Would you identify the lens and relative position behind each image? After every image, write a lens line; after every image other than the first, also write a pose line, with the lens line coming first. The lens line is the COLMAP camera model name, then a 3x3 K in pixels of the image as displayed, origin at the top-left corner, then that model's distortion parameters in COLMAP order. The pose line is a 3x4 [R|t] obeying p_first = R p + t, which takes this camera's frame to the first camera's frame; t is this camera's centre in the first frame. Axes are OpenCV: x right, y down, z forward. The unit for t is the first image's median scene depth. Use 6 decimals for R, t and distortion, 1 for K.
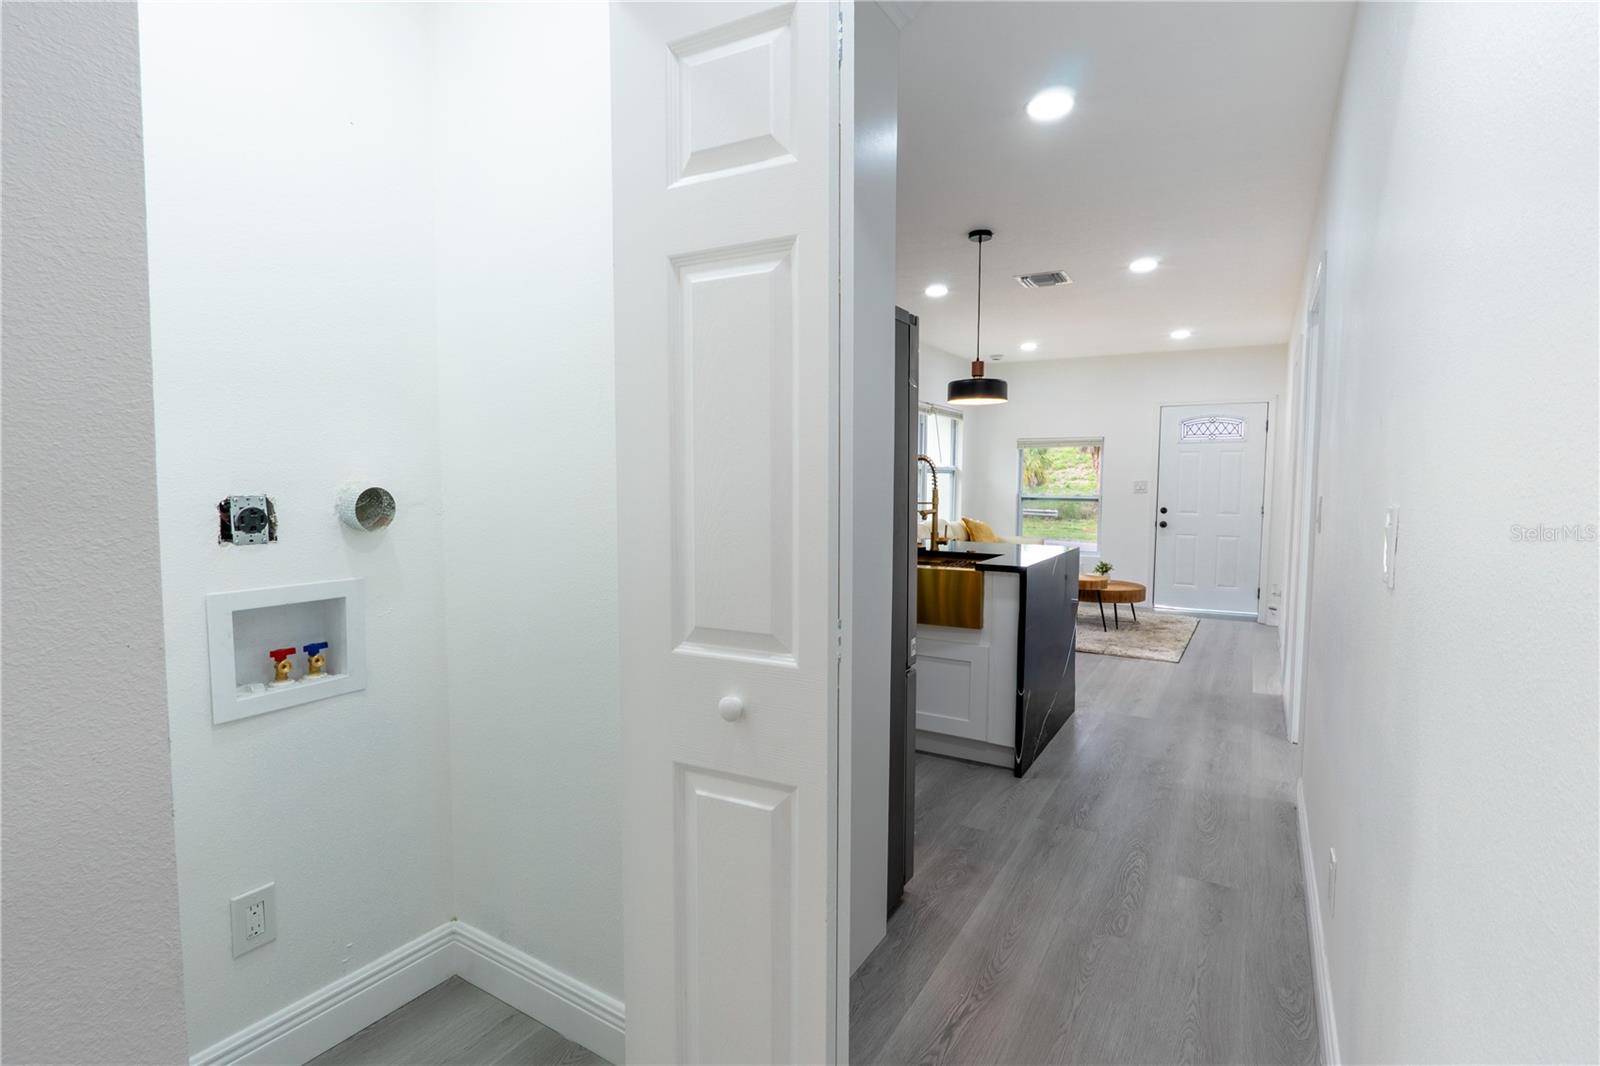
lens RADIAL K [[732.7, 0, 803.6], [0, 732.7, 528.0], [0, 0, 1]] dist [-0.012365, 0.001804]
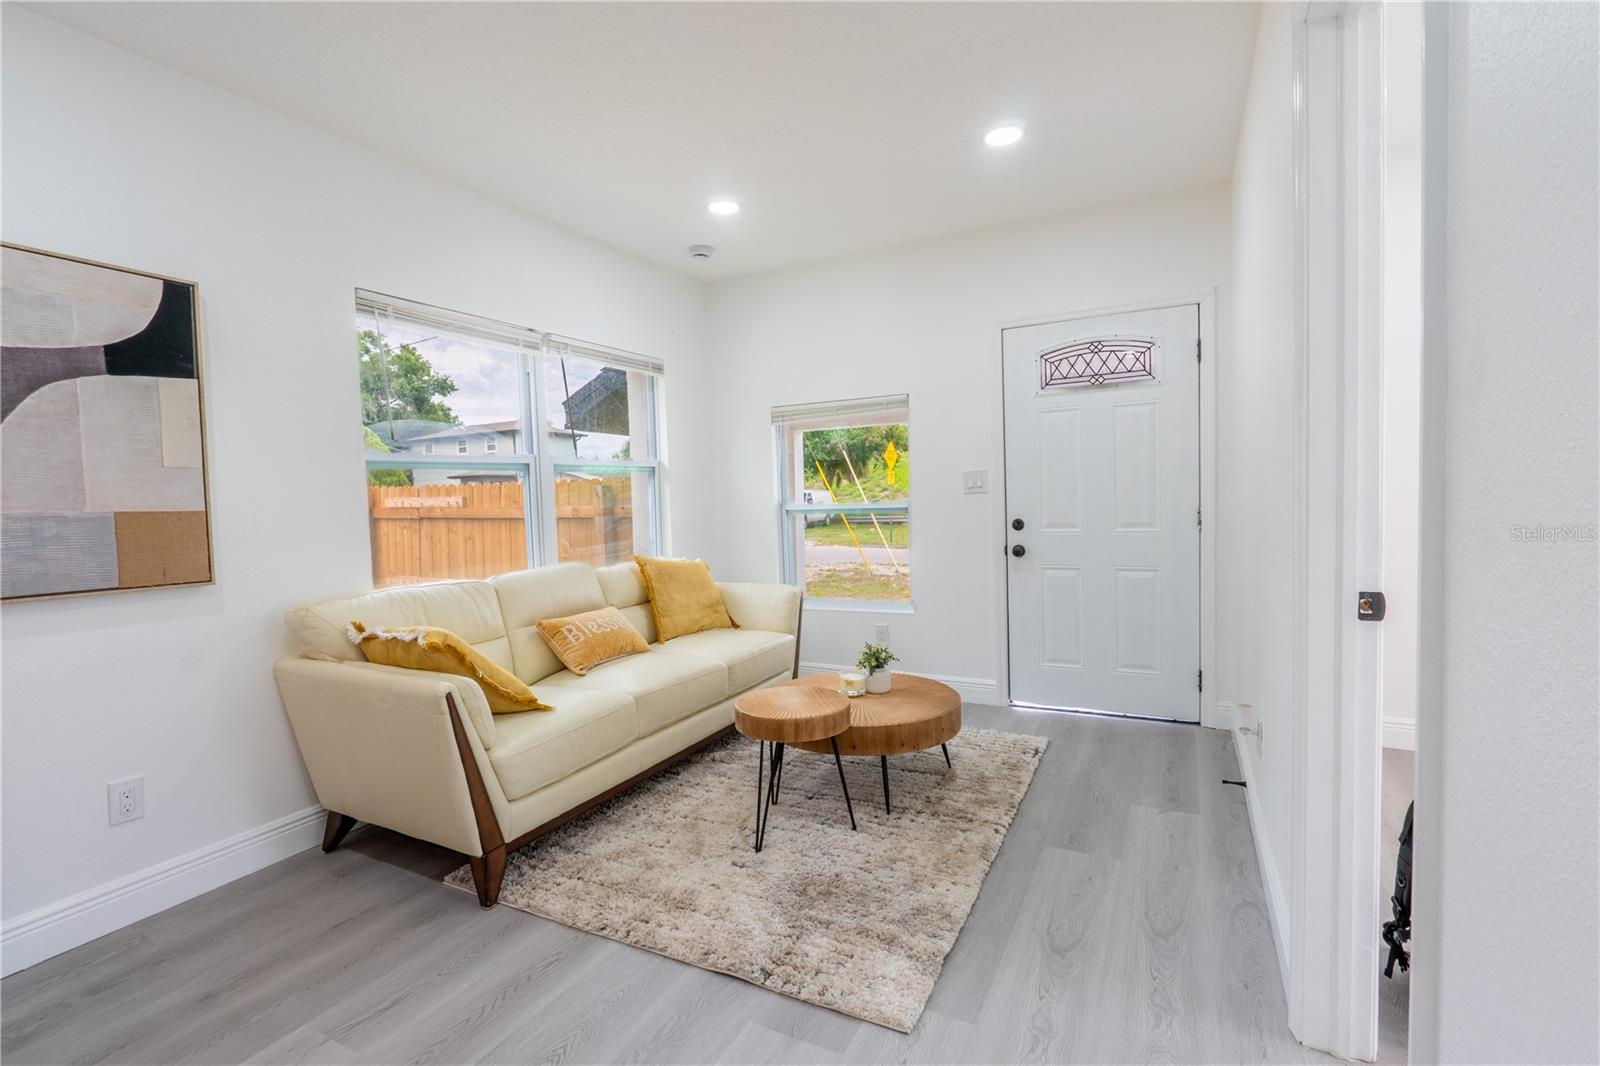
lens RADIAL K [[732.7, 0, 787.7], [0, 732.7, 531.3], [0, 0, 1]] dist [-0.012365, 0.001804]
pose [[0.997265, -0.042961, 0.060144, 0.377635], [0.043807, 0.998958, -0.012816, -0.025441], [-0.059531, 0.015415, 0.998107, 0.615219]]
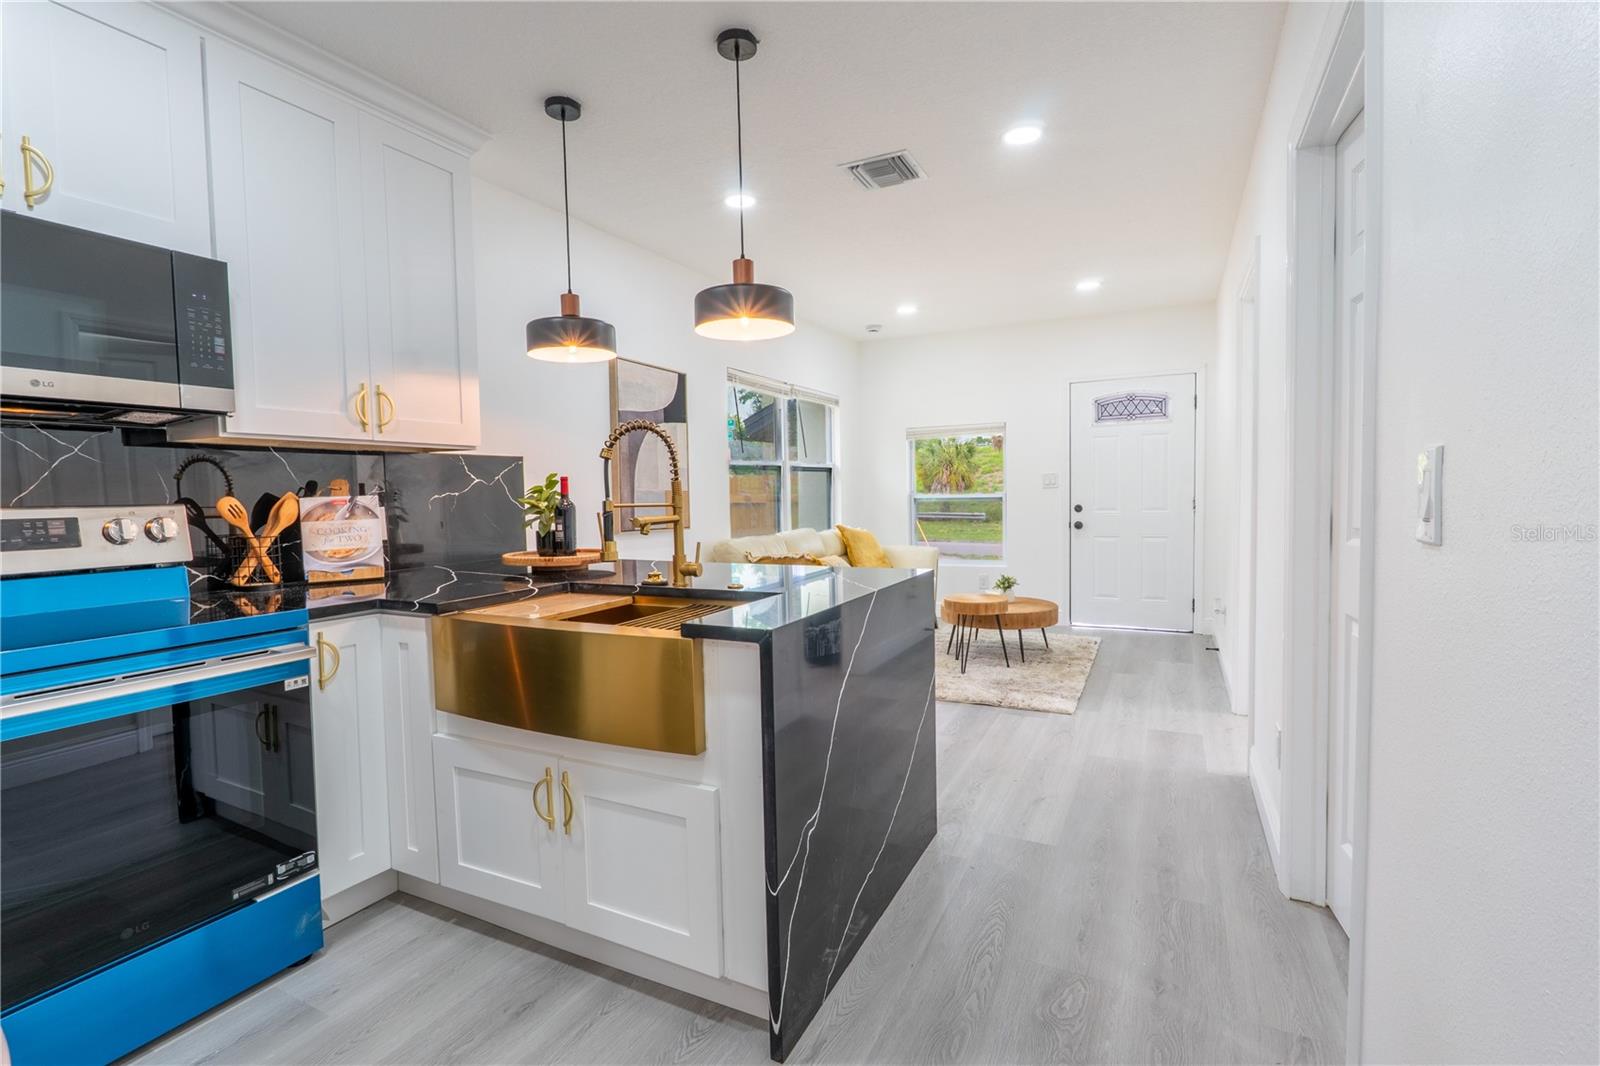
lens RADIAL K [[732.7, 0, 790.1], [0, 732.7, 529.7], [0, 0, 1]] dist [-0.012365, 0.001804]
pose [[0.996884, -0.032879, 0.071705, 0.137187], [0.033687, 0.999382, -0.010083, -0.003321], [-0.071329, 0.012468, 0.997375, 0.252116]]
